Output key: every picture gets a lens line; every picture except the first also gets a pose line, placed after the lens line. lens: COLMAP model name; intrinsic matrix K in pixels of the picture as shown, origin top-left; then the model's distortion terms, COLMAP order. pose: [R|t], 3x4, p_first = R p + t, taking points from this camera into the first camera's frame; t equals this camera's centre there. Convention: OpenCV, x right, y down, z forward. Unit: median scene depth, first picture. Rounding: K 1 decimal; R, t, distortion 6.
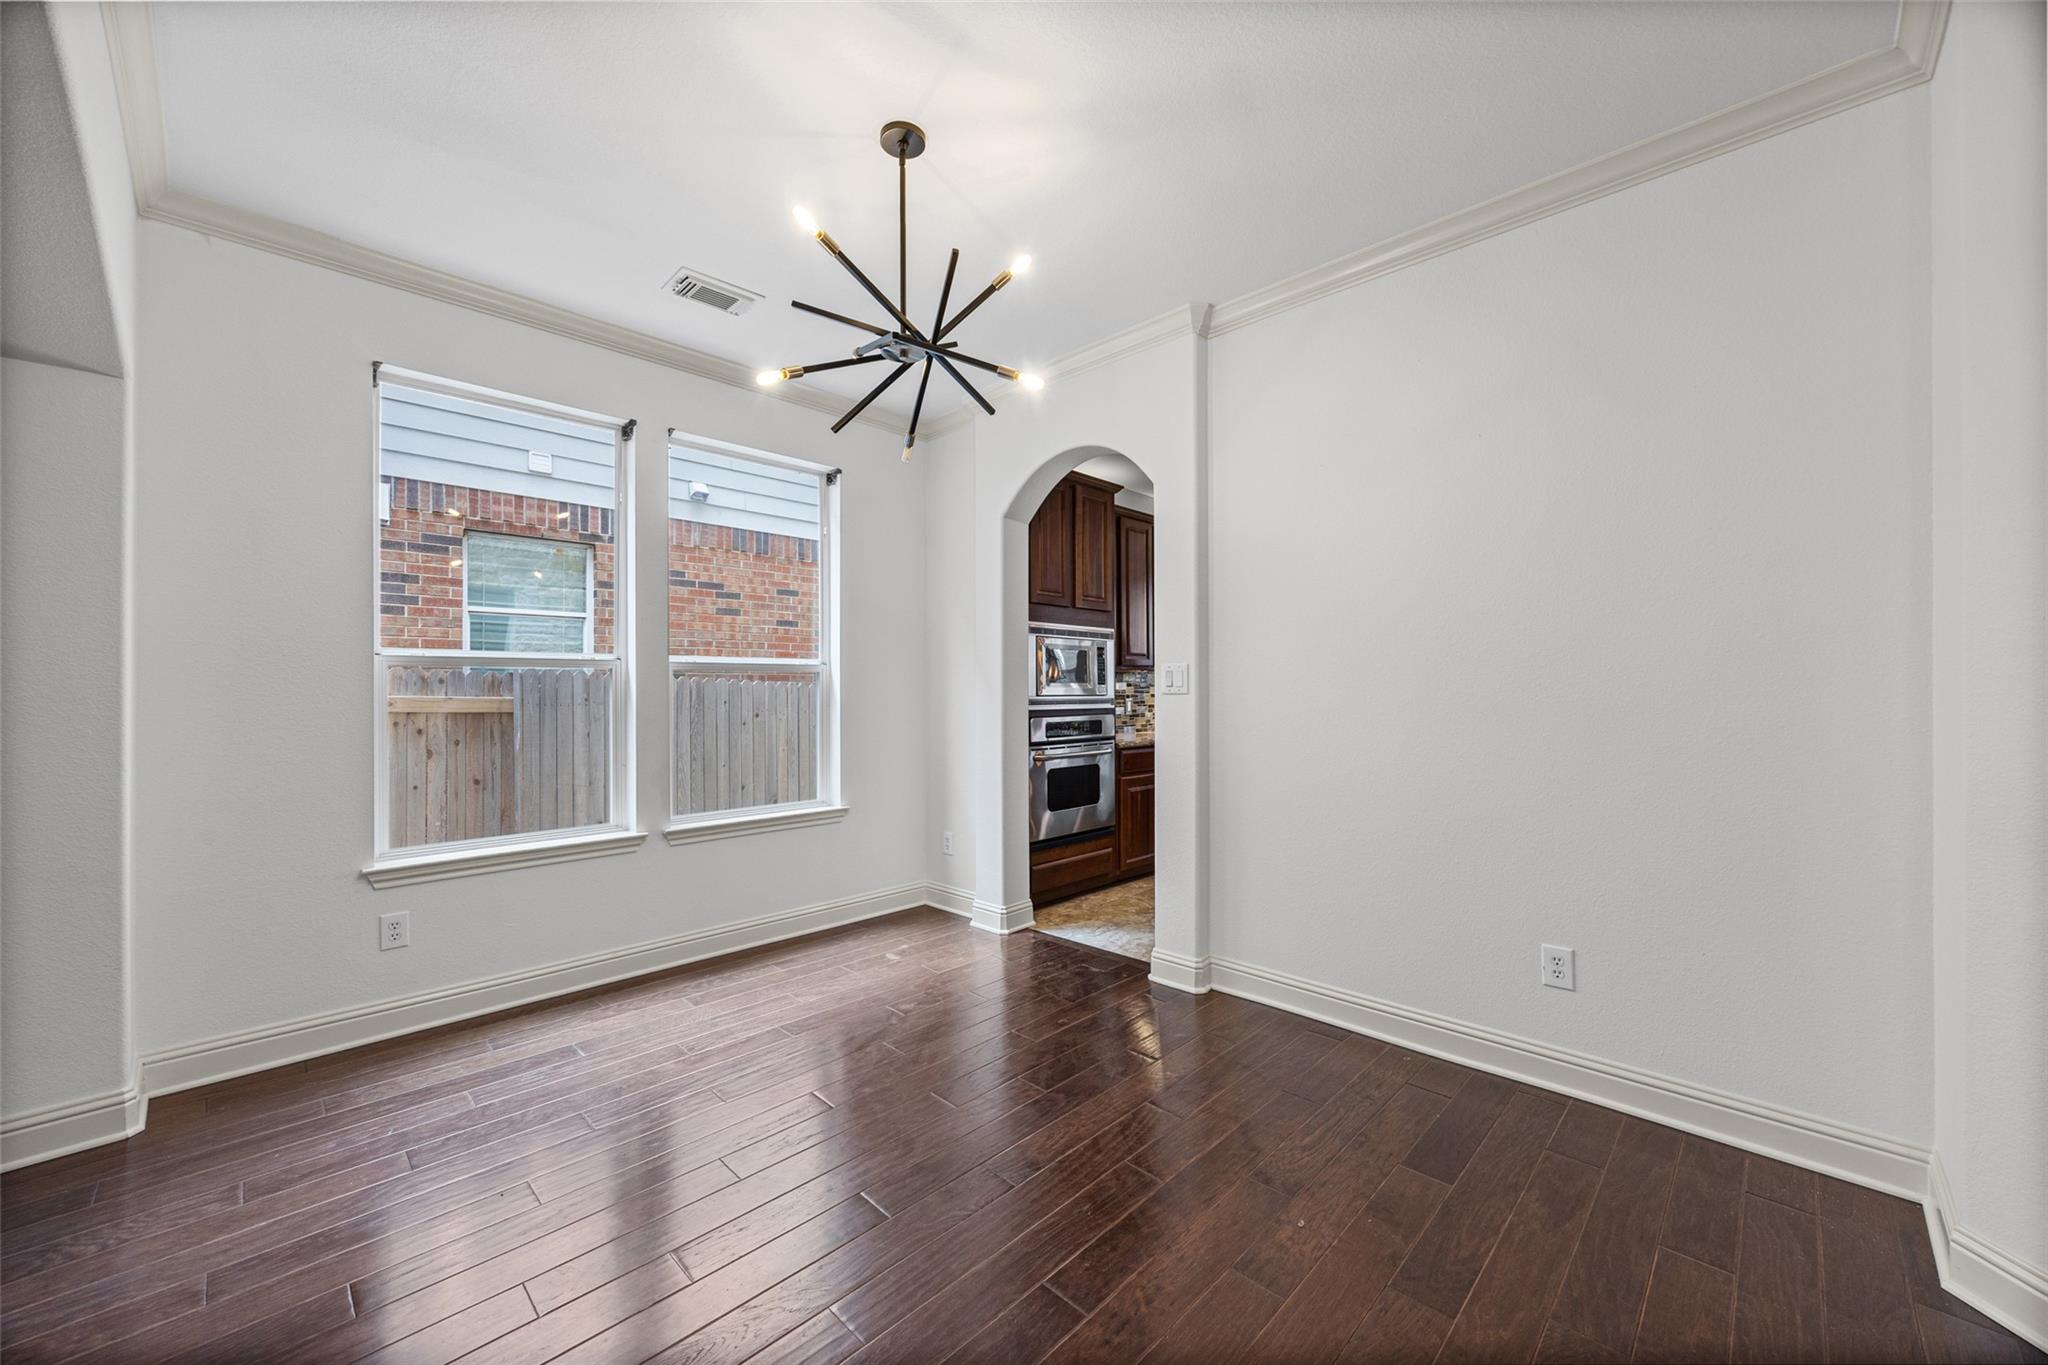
lens RADIAL K [[782.7, 0, 1018.7], [0, 782.7, 690.0], [0, 0, 1]] dist [0.002213, 0.000041]
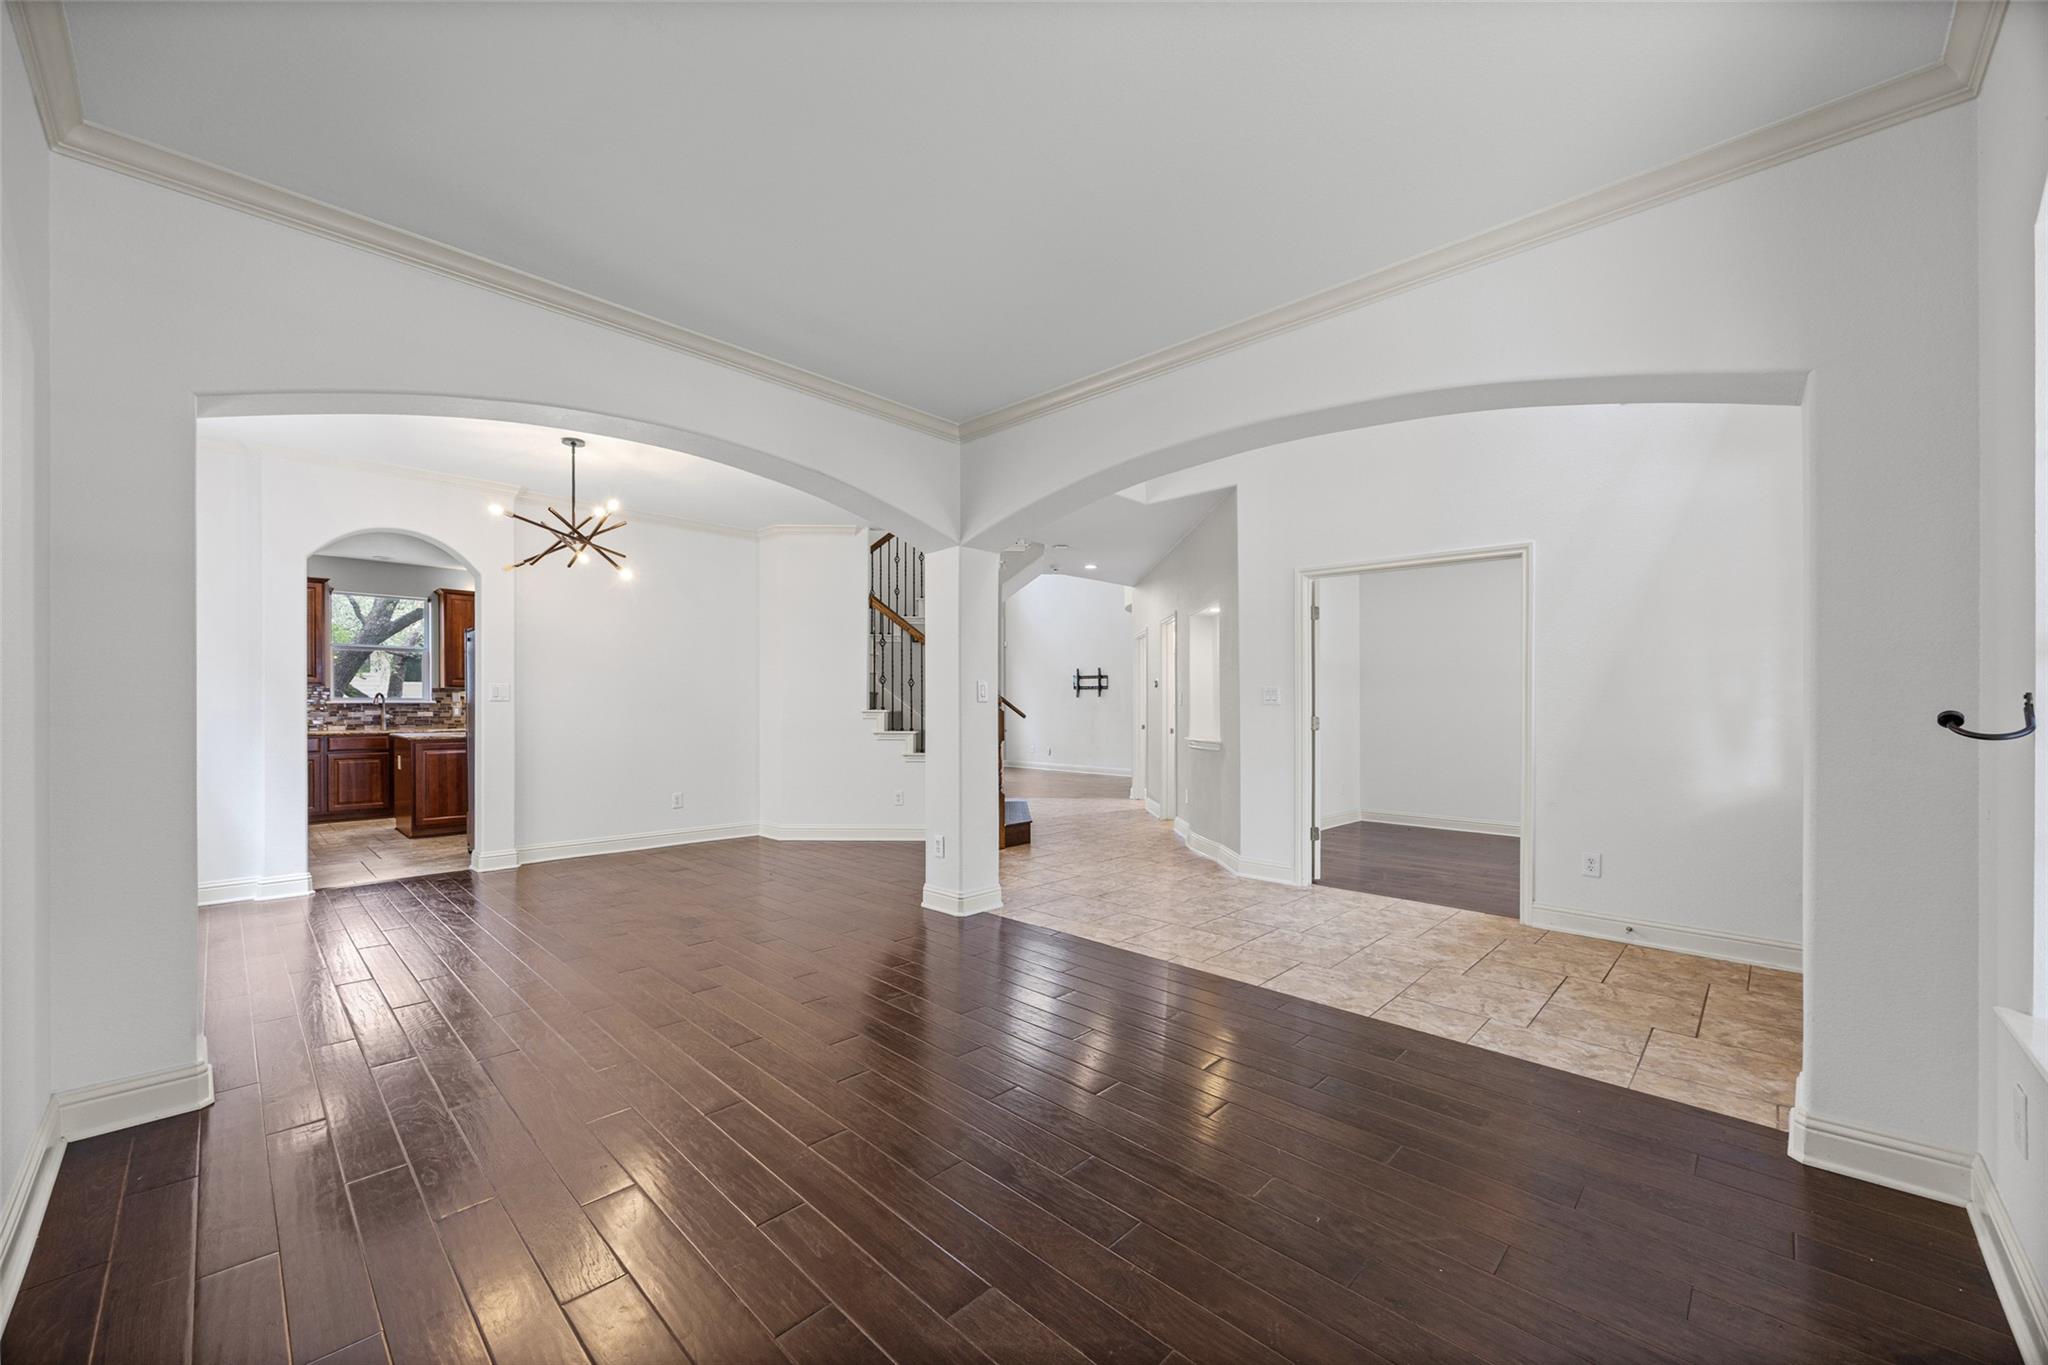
lens RADIAL K [[782.7, 0, 1003.1], [0, 782.7, 715.4], [0, 0, 1]] dist [0.002213, 0.000041]
pose [[0.009350, -0.013055, 0.999871, -1.057388], [-0.004373, 0.999905, 0.013096, 0.005836], [-0.999947, -0.004495, 0.009292, -0.085927]]
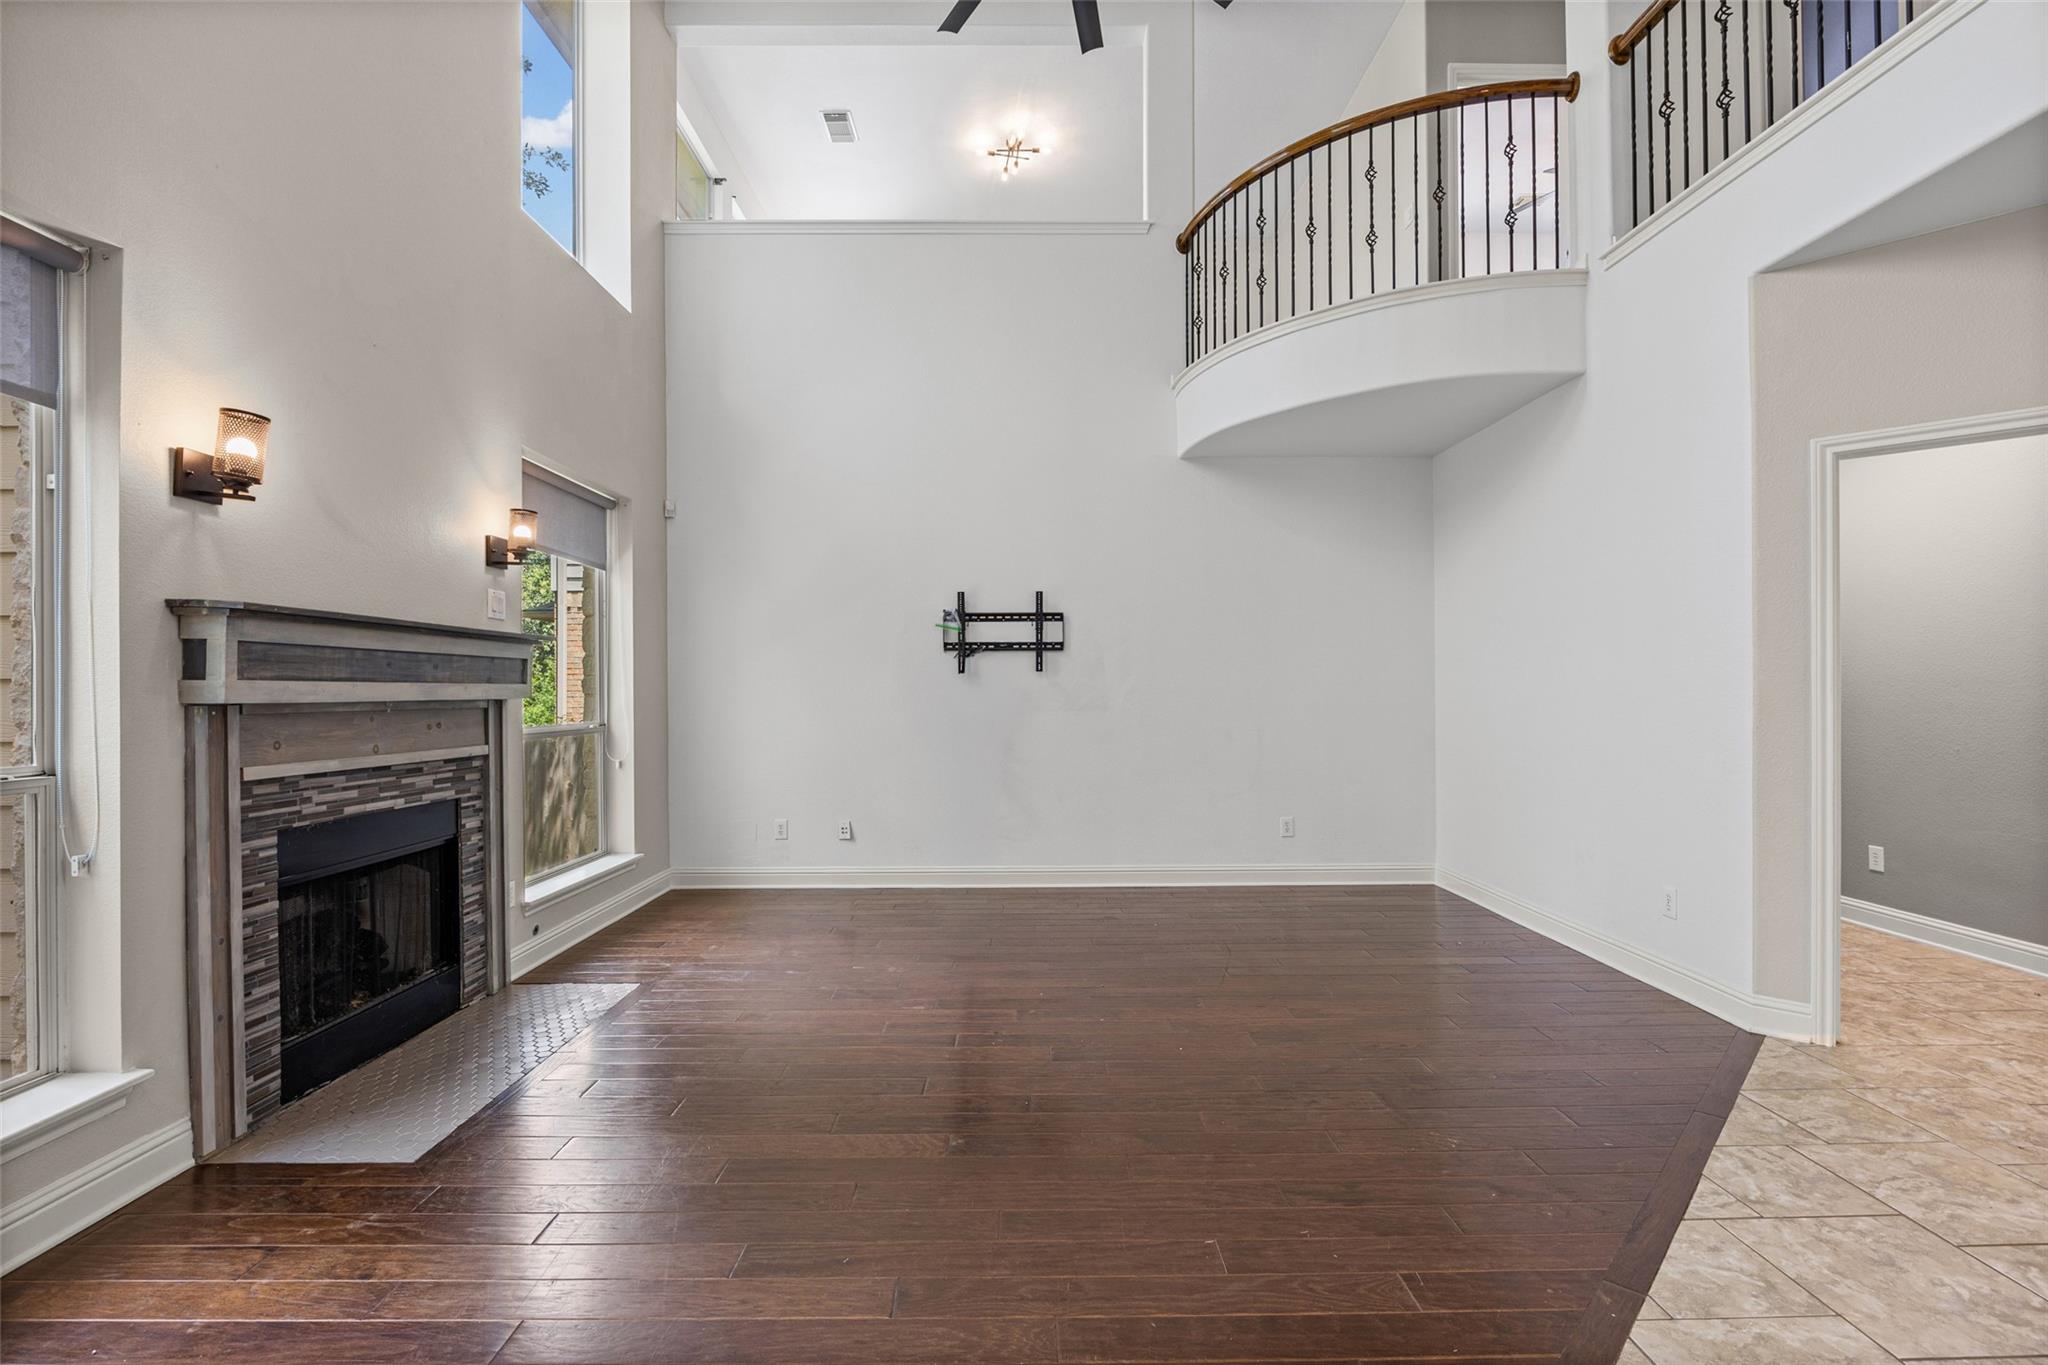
lens RADIAL K [[947.0, 0, 1023.2], [0, 947.0, 689.3], [0, 0, 1]] dist [-0.002228, 0.000094]
pose [[-0.710322, 0.003181, 0.703870, 1.031333], [0.005059, 0.999987, 0.000586, -0.005519], [-0.703859, 0.003977, -0.710329, 0.499948]]
